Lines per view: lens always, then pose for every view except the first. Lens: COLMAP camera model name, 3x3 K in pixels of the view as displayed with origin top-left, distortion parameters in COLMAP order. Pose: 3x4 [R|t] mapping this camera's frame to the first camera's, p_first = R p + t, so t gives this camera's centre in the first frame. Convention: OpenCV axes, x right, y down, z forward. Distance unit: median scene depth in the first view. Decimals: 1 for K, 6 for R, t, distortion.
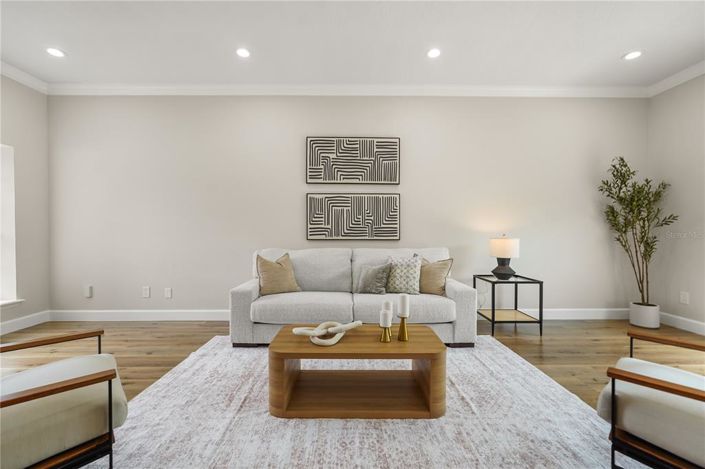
lens RADIAL K [[314.5, 0, 350.8], [0, 314.5, 237.7], [0, 0, 1]] dist [0.003353, 0.000204]
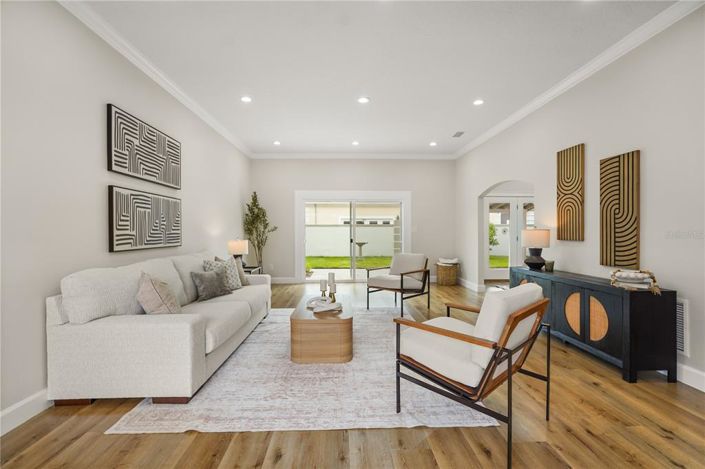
lens RADIAL K [[314.5, 0, 349.4], [0, 314.5, 231.6], [0, 0, 1]] dist [0.003353, 0.000204]
pose [[-0.007719, -0.004500, 0.999960, -0.839075], [0.037155, 0.999298, 0.004784, -0.022833], [-0.999280, 0.037191, -0.007546, 0.485820]]
